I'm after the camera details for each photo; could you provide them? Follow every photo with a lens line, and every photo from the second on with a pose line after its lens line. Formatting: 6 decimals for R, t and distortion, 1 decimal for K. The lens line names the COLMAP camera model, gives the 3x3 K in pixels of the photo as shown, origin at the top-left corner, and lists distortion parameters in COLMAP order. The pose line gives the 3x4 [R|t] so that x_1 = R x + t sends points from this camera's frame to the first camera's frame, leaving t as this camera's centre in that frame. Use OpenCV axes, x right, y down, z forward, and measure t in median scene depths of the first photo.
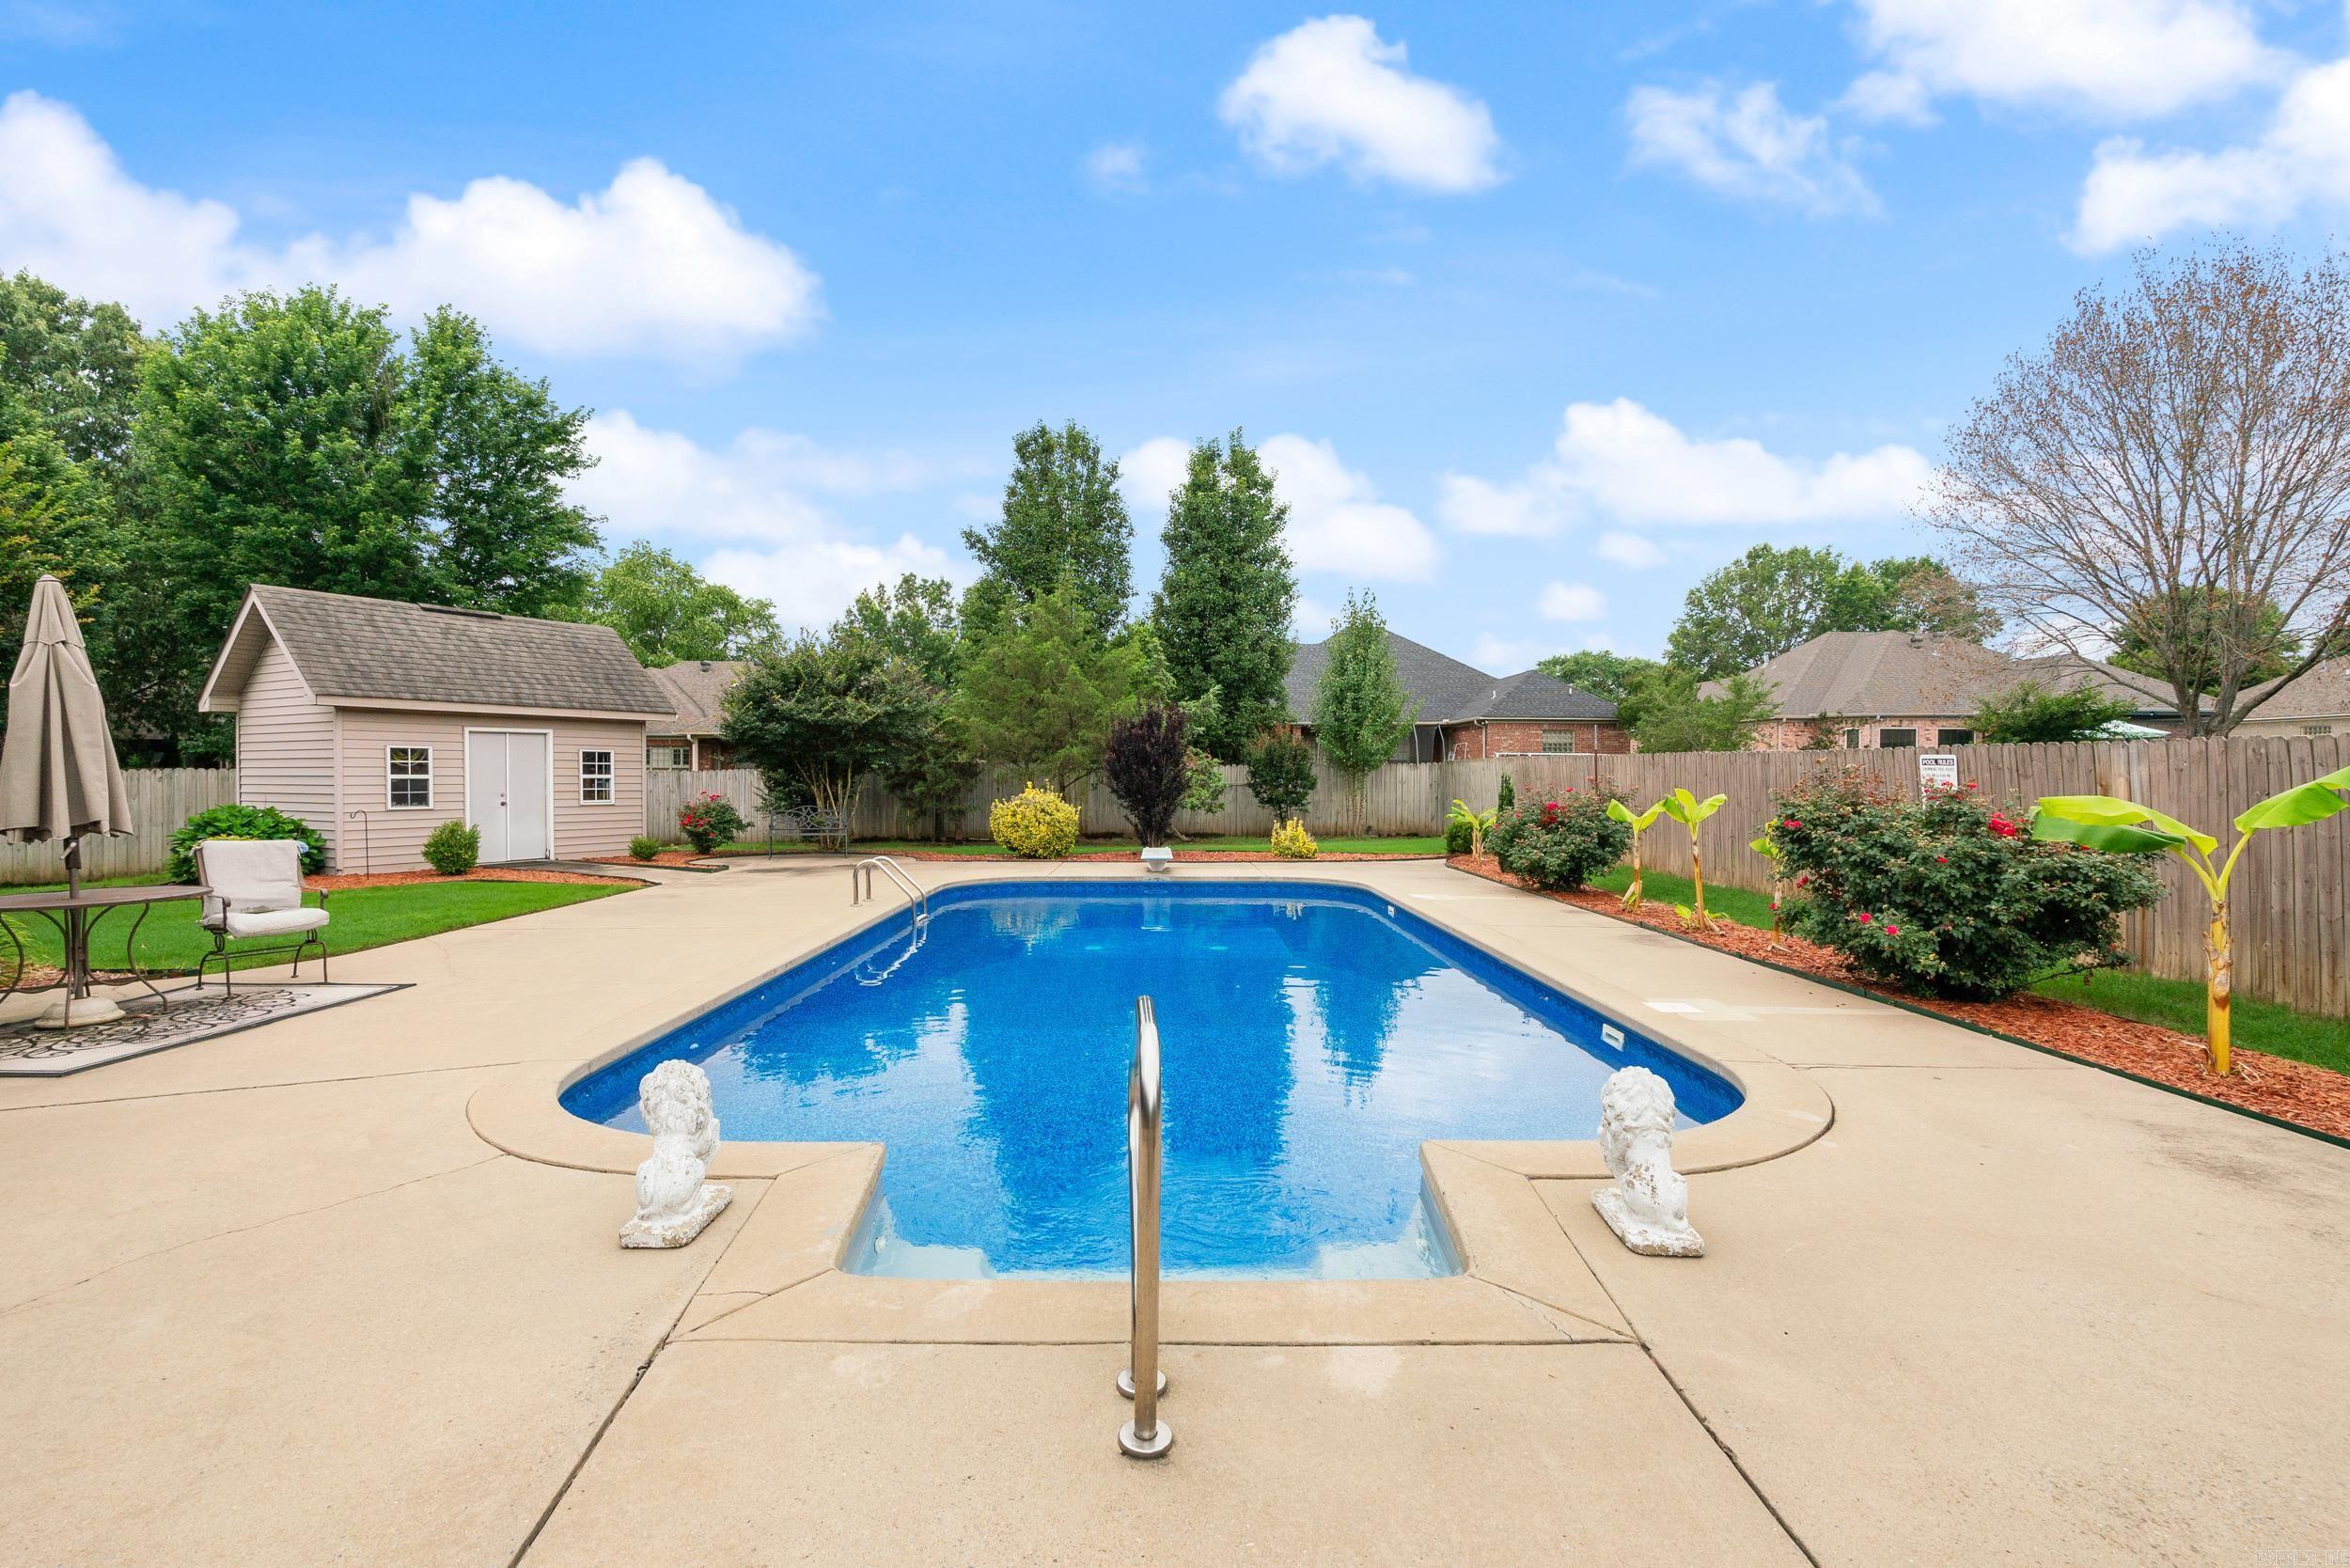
lens RADIAL K [[1079.7, 0, 1169.9], [0, 1079.7, 781.0], [0, 0, 1]] dist [-0.000164, 0.000193]
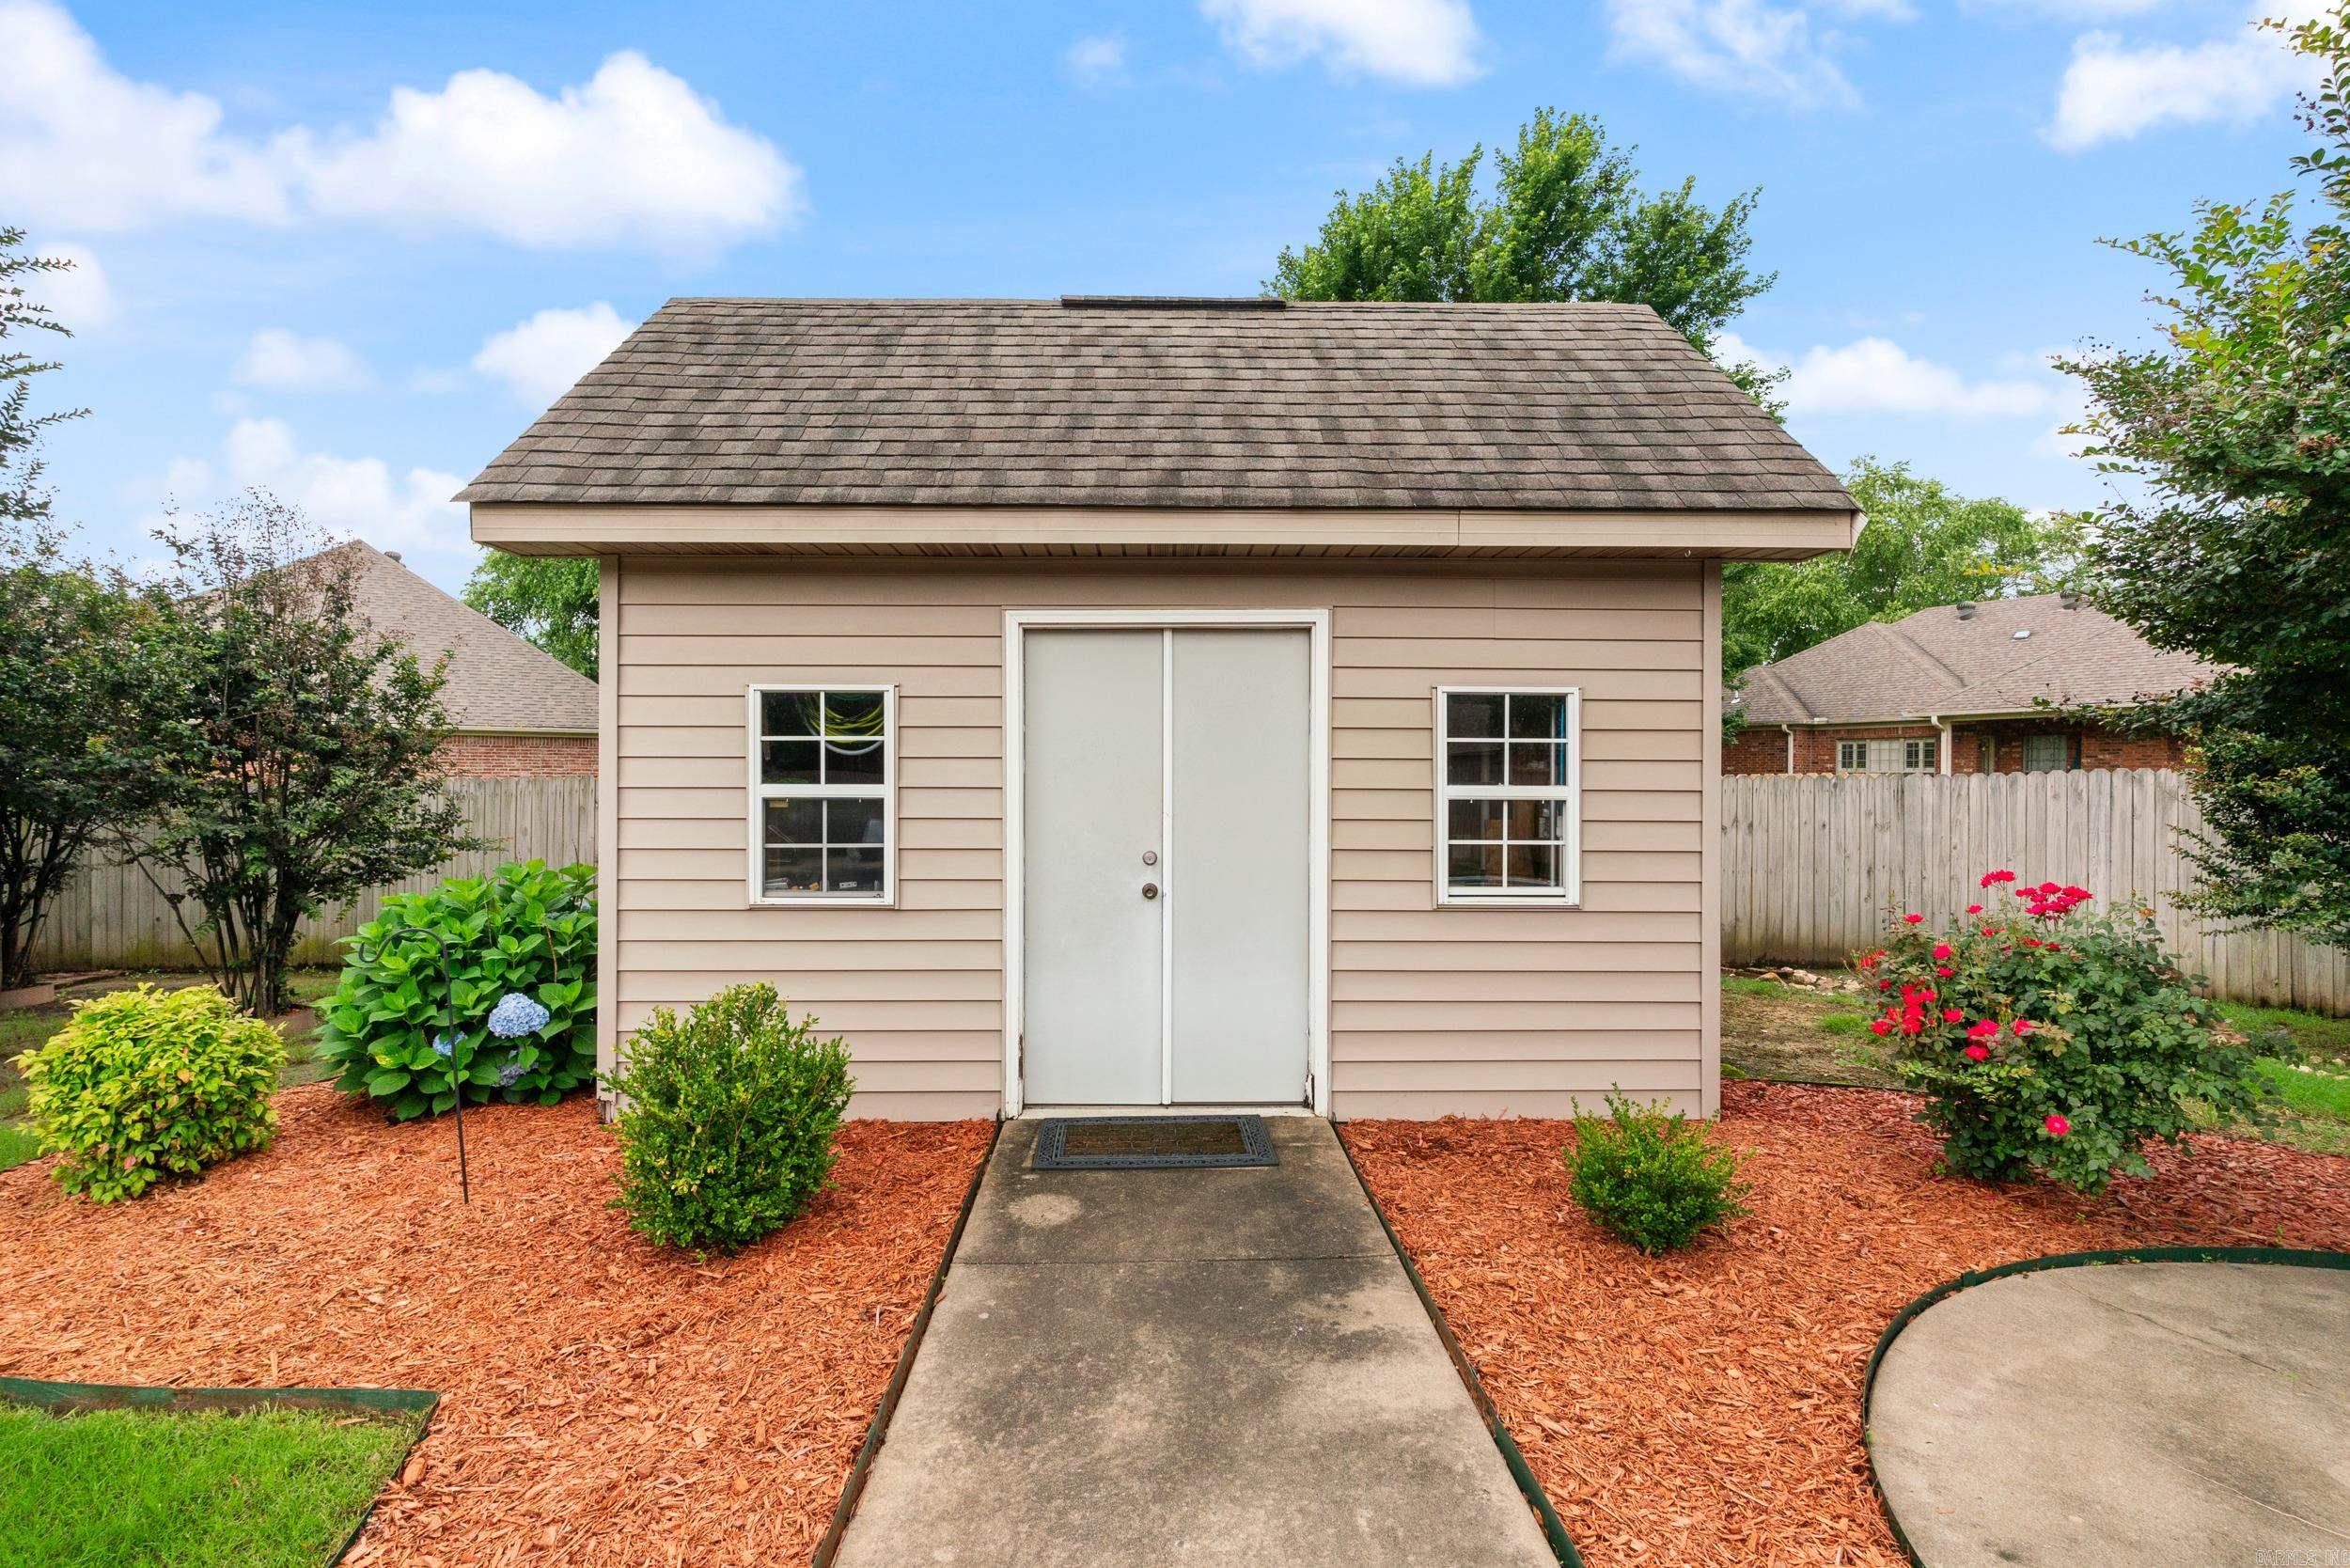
lens RADIAL K [[1079.7, 0, 1171.9], [0, 1079.7, 785.1], [0, 0, 1]] dist [-0.000164, 0.000193]
pose [[0.509965, 0.002965, -0.860190, -0.356087], [-0.007138, 0.999974, -0.000784, -0.005249], [0.860165, 0.006540, 0.509973, 0.807128]]
